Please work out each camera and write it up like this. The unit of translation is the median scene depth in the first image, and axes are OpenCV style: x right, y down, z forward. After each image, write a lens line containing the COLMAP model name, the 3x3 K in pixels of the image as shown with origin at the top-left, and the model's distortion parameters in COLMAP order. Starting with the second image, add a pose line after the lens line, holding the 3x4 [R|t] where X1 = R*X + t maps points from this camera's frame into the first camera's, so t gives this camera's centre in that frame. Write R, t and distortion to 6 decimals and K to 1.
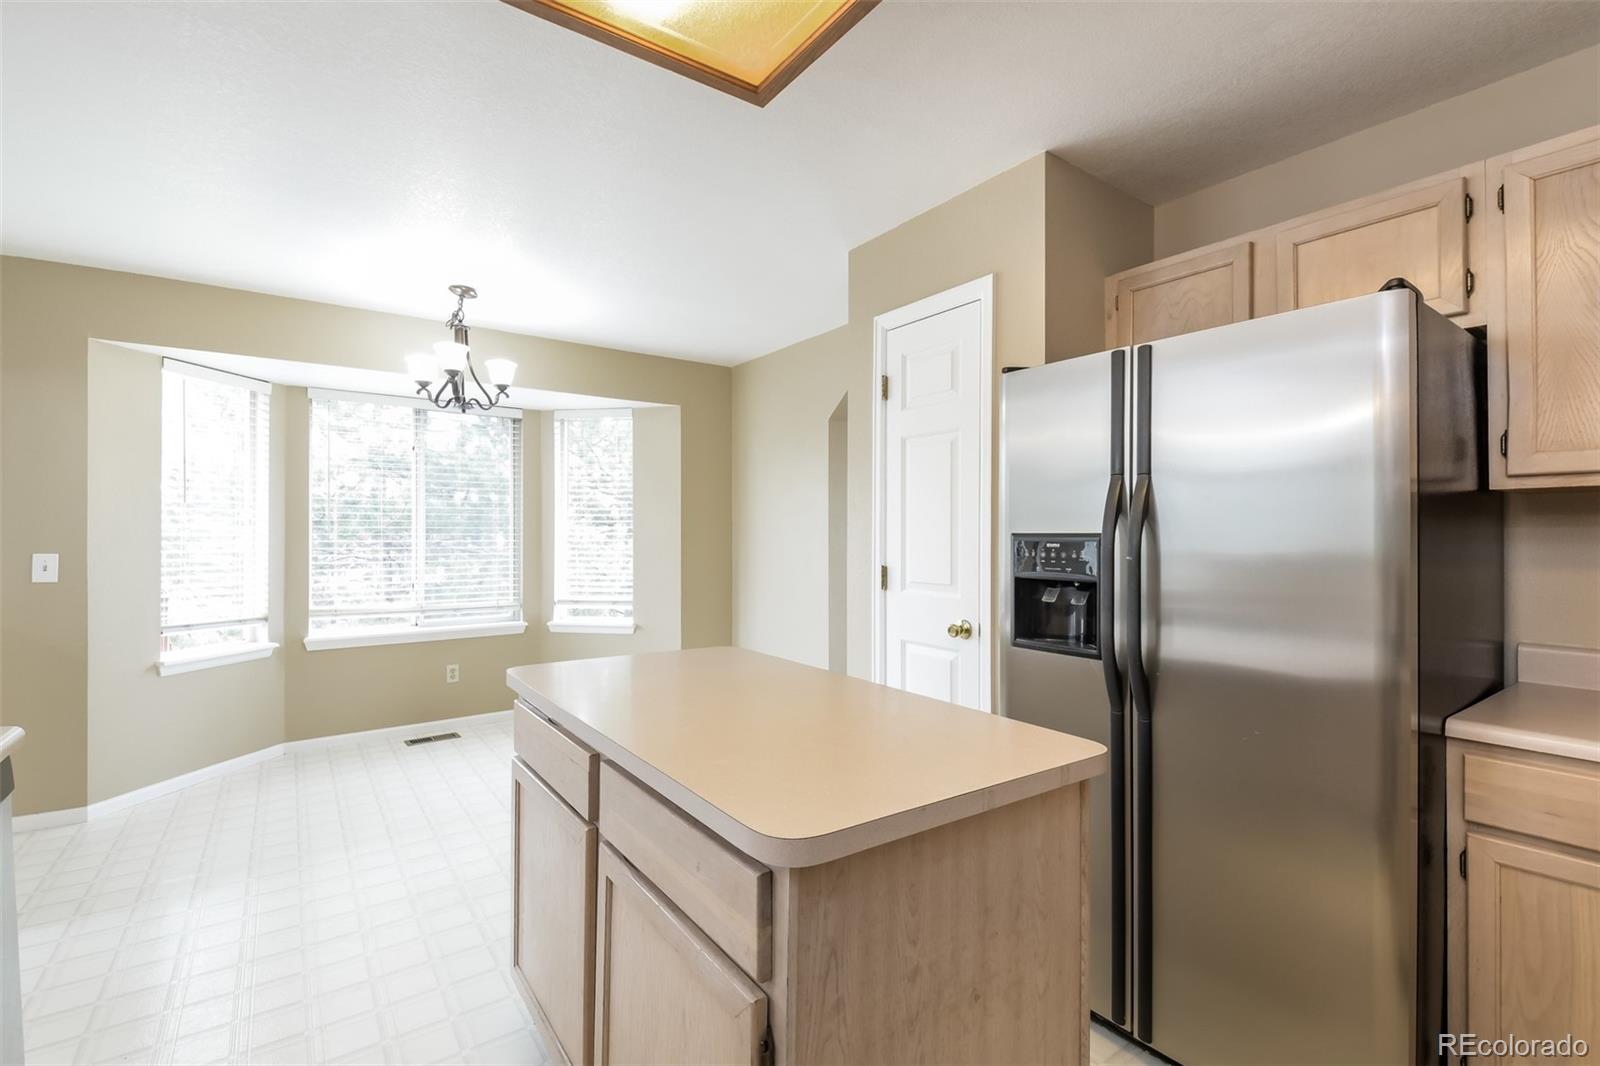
lens RADIAL K [[737.6, 0, 800.0], [0, 737.6, 533.0], [0, 0, 1]] dist [0.016471, -0.000234]
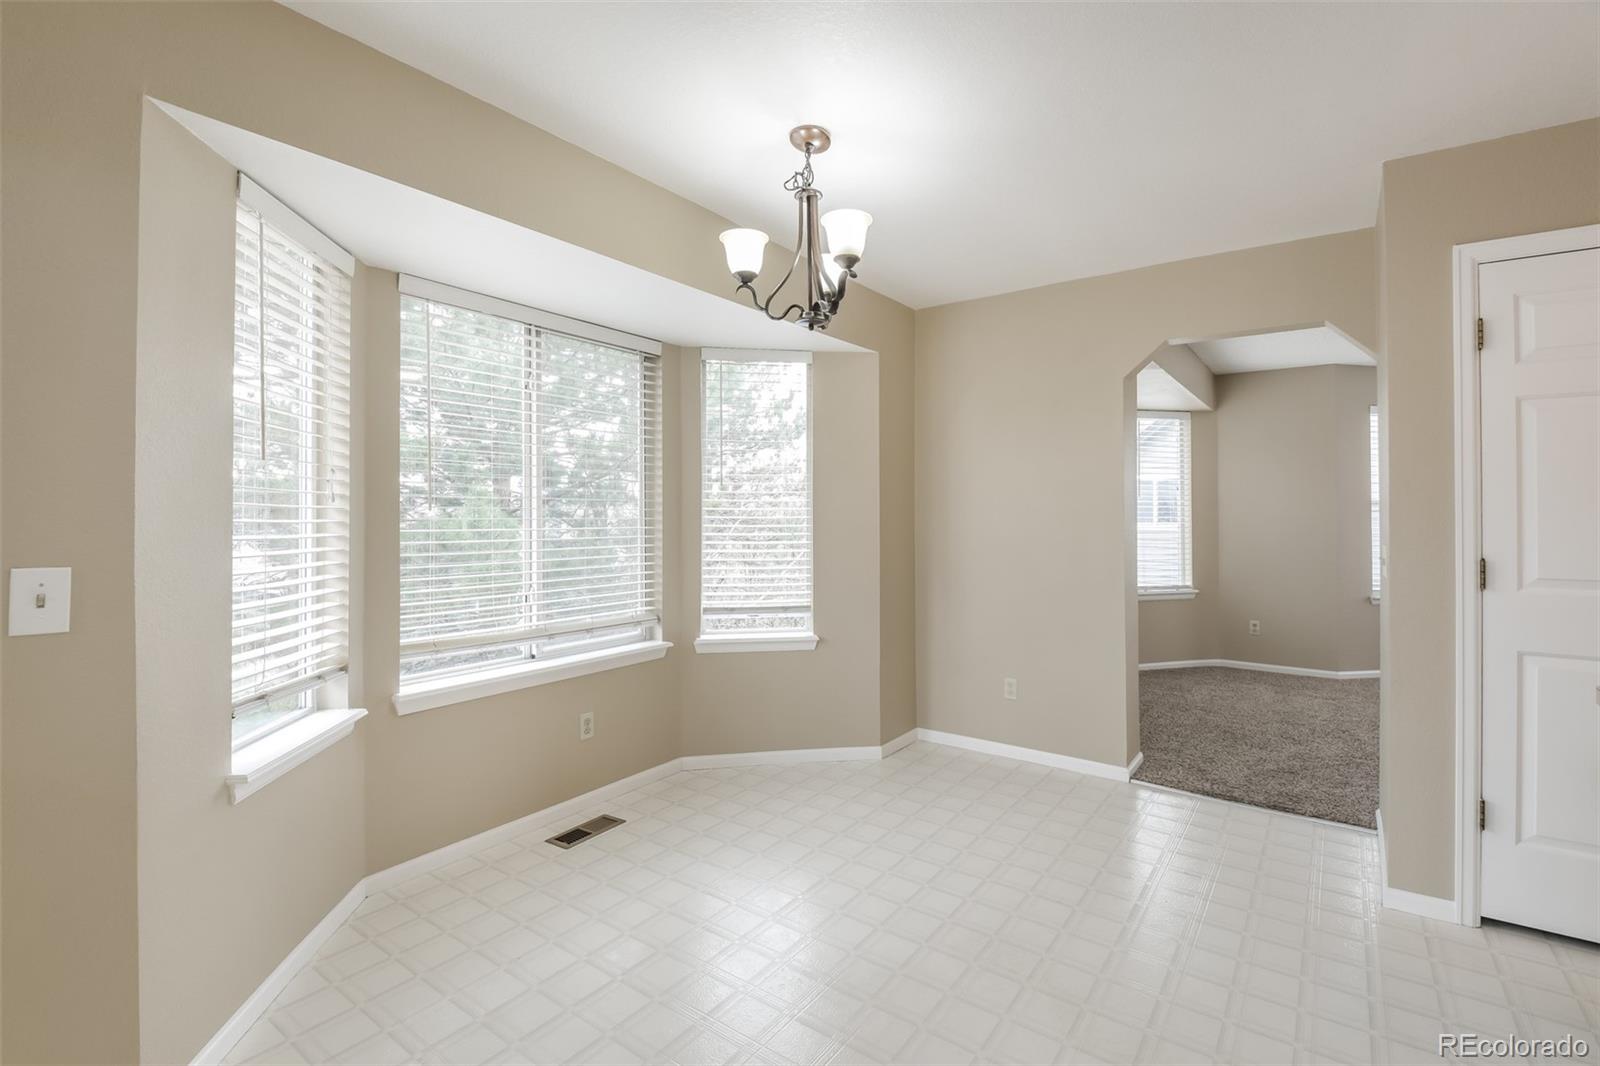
lens RADIAL K [[723.6, 0, 801.3], [0, 723.6, 507.2], [0, 0, 1]] dist [-0.000947, -0.000110]
pose [[0.940254, 0.003445, 0.340456, -0.575910], [-0.000373, 0.999959, -0.009086, -0.002875], [-0.340473, 0.008416, 0.940217, 0.358376]]
